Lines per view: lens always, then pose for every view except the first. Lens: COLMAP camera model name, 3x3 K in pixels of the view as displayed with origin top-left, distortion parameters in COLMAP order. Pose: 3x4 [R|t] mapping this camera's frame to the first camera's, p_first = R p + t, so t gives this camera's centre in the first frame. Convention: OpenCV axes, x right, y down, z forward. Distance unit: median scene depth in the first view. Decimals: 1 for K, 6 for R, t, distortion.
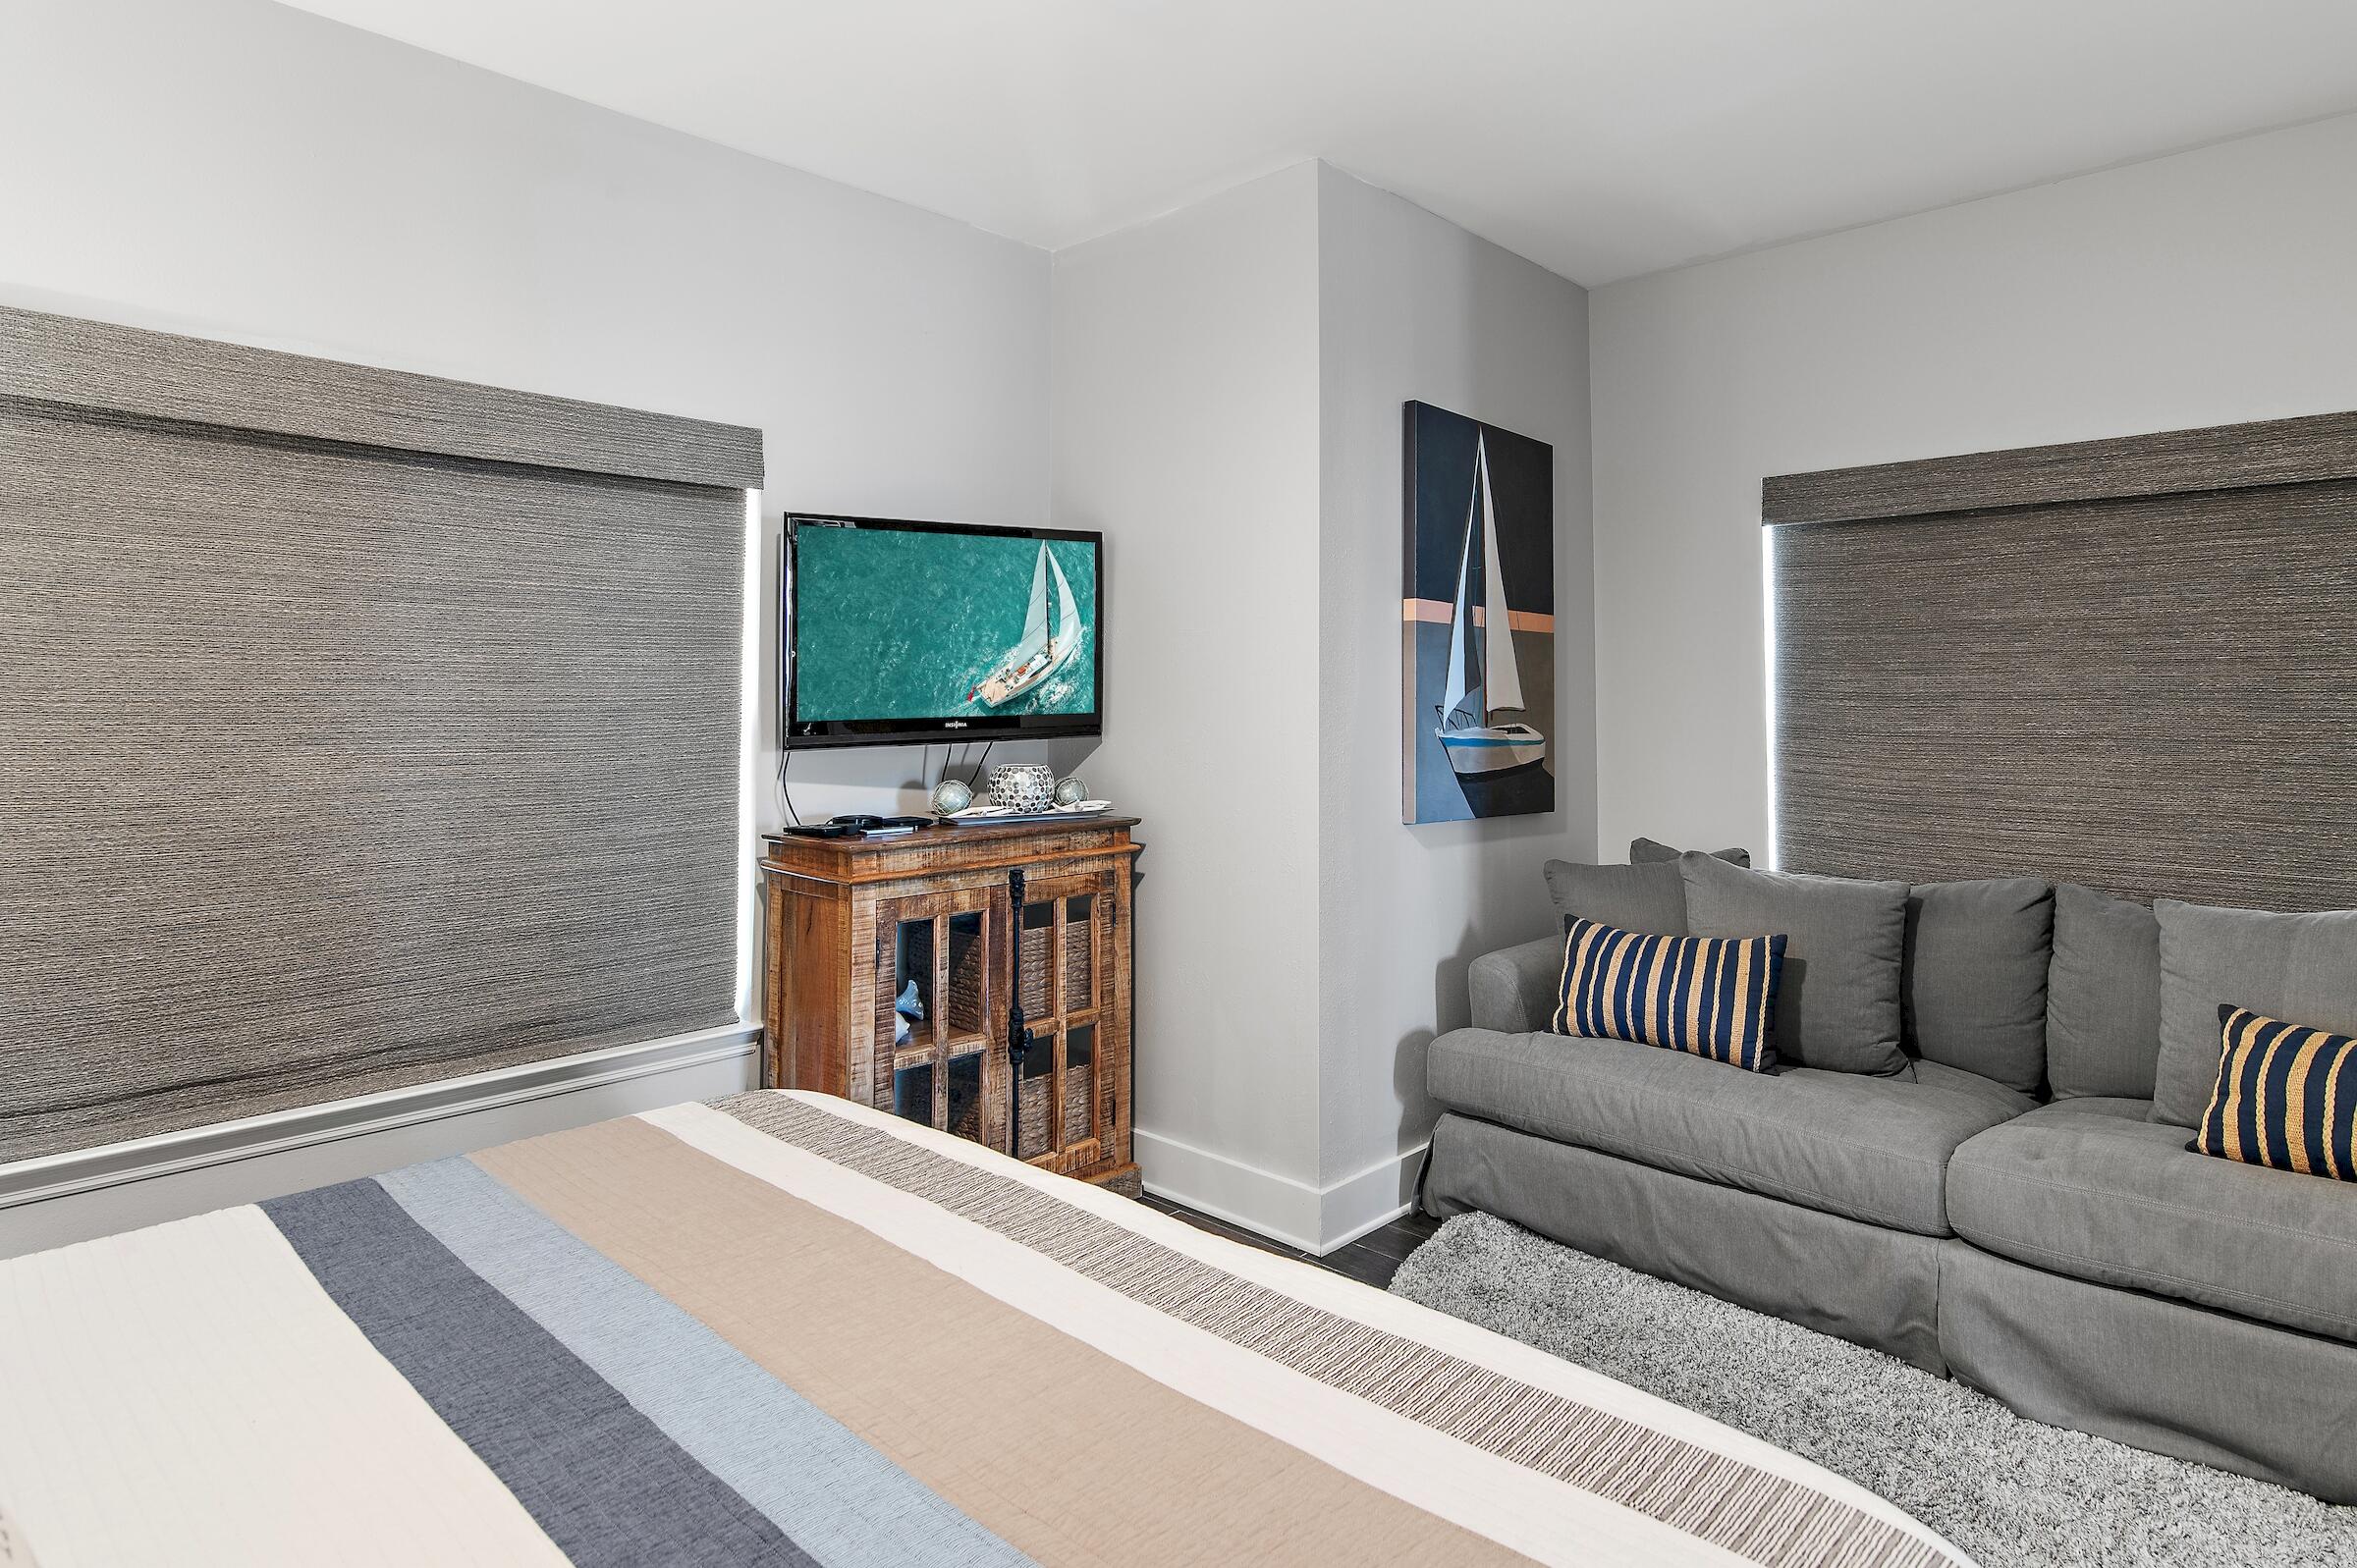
lens RADIAL K [[1285.9, 0, 1215.2], [0, 1285.9, 625.5], [0, 0, 1]] dist [-0.003810, -0.000151]
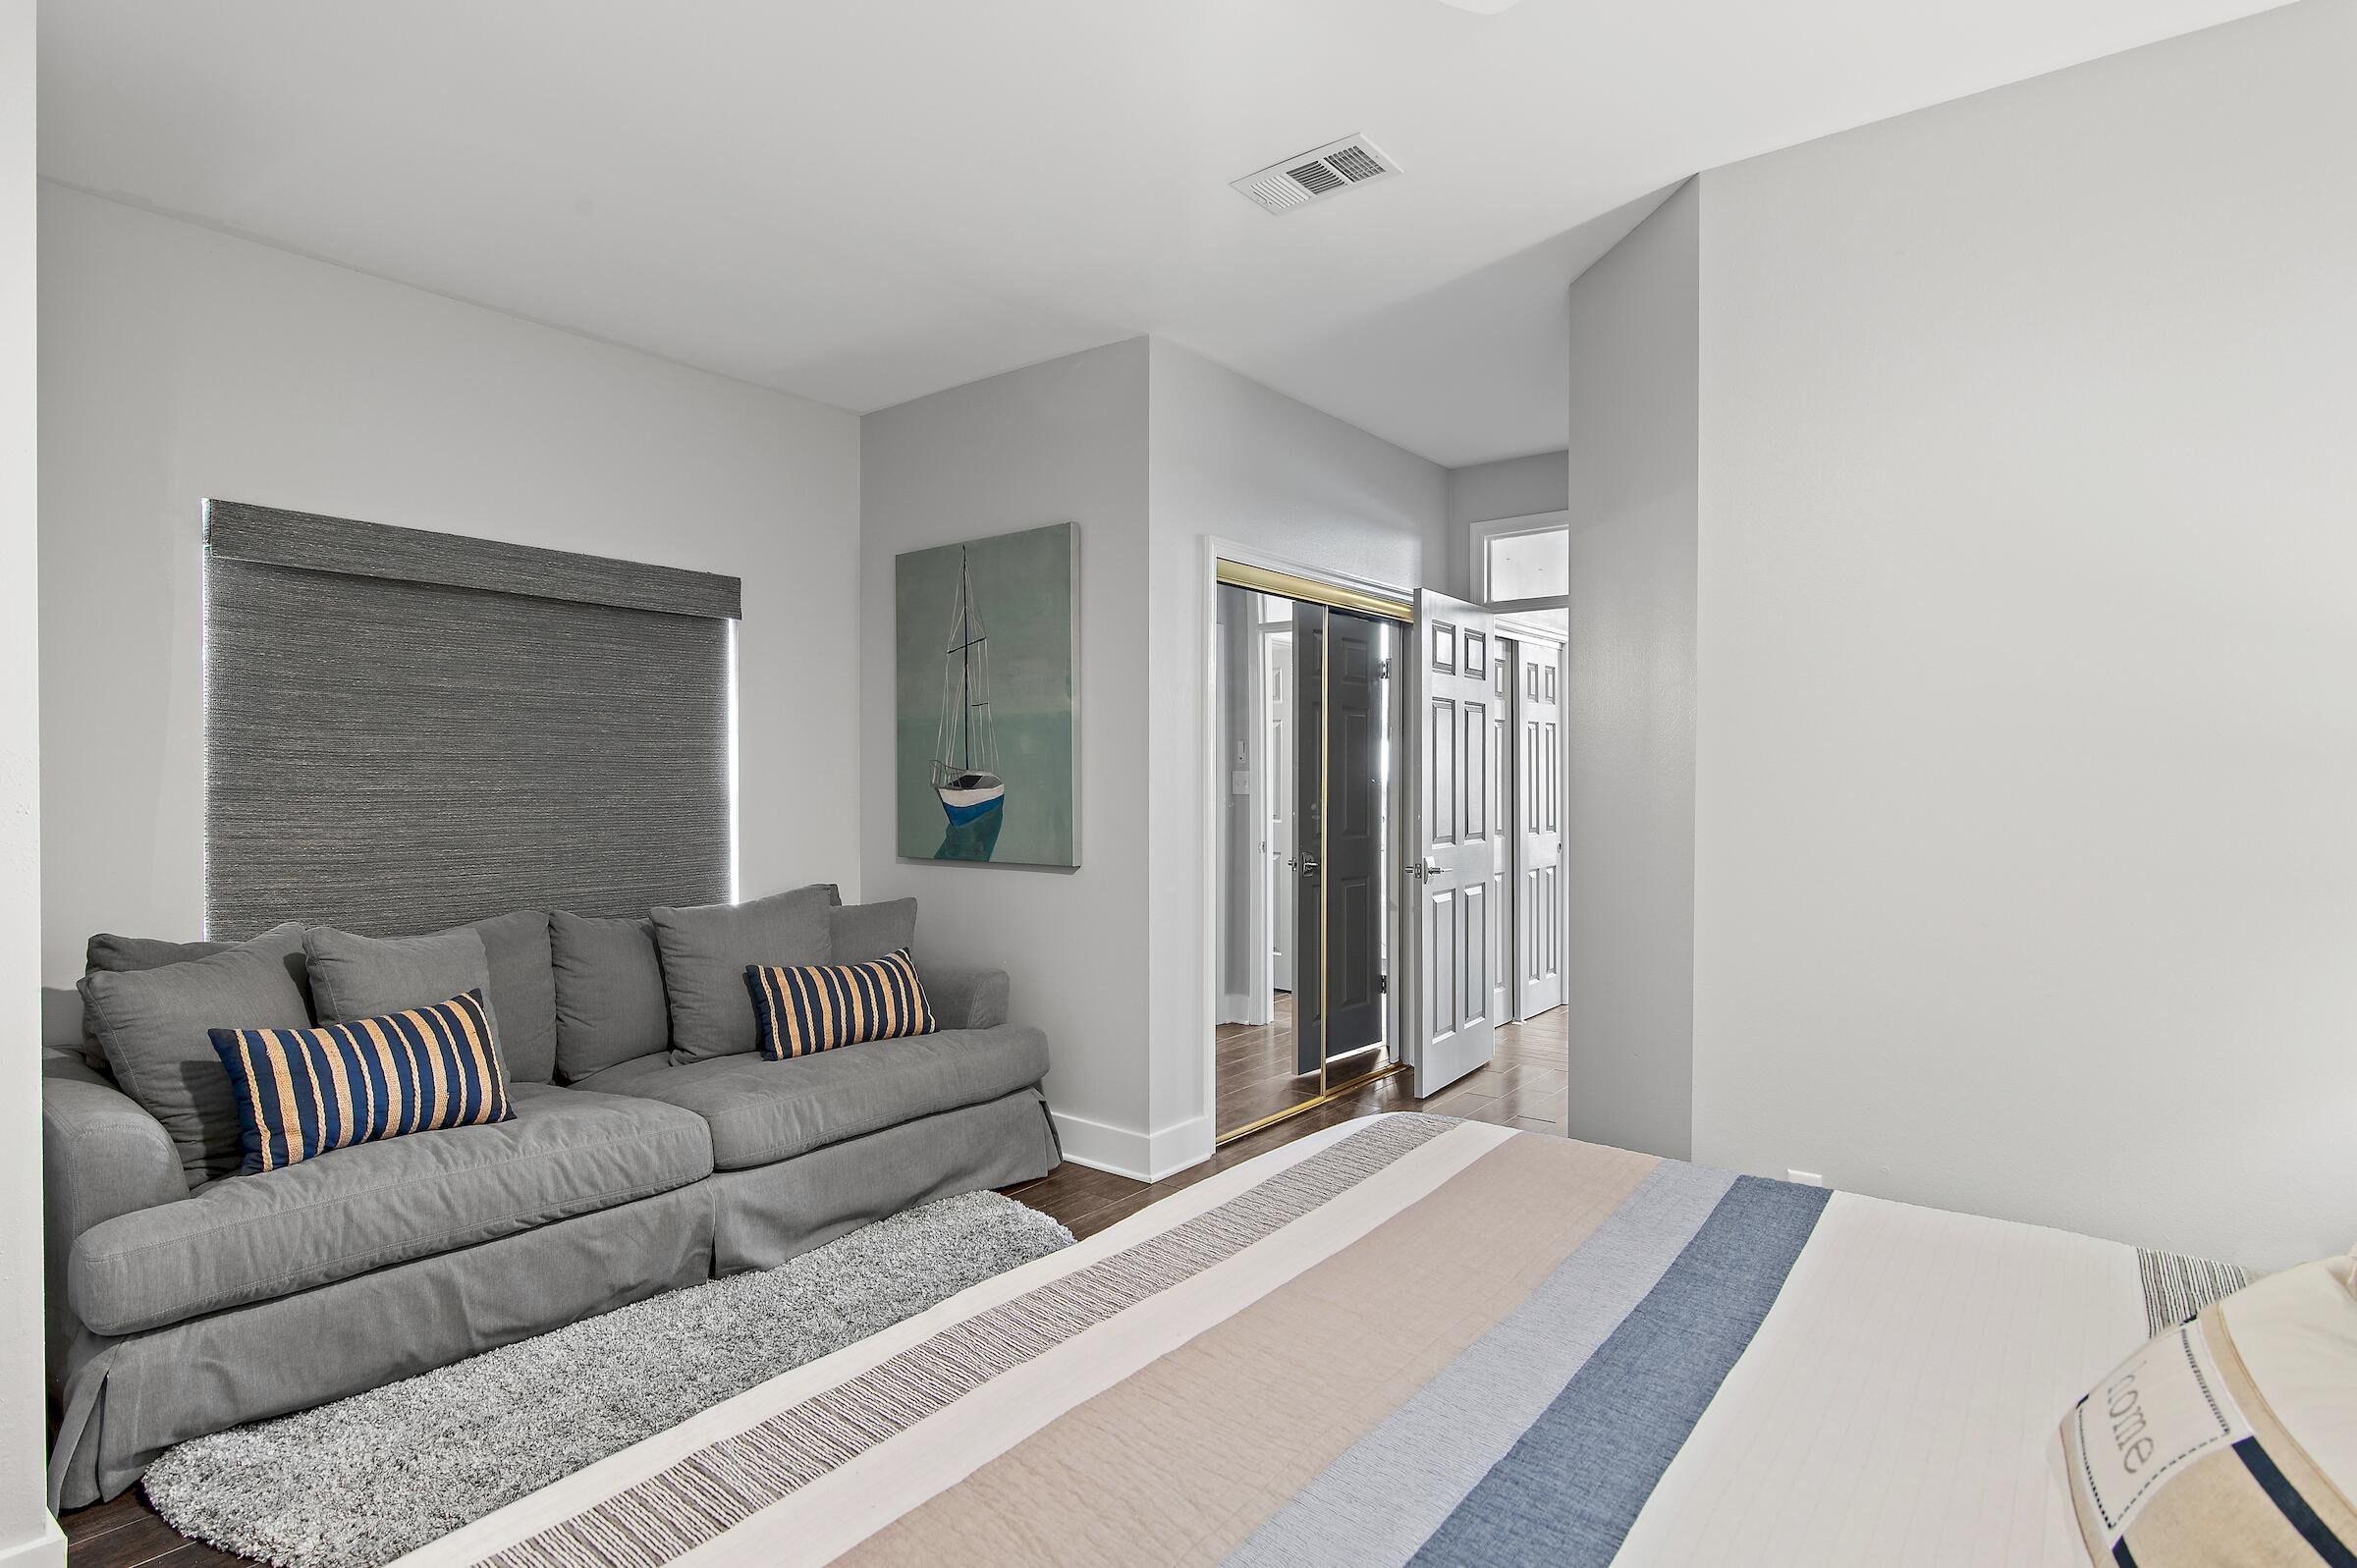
lens RADIAL K [[1193.8, 0, 1178.5], [0, 1193.8, 784.0], [0, 0, 1]] dist [0.005837, 0.000880]
pose [[-0.083523, -0.012048, 0.996433, -0.534789], [-0.070249, 0.997510, 0.006172, 0.031104], [-0.994027, -0.069483, -0.084161, 0.519354]]
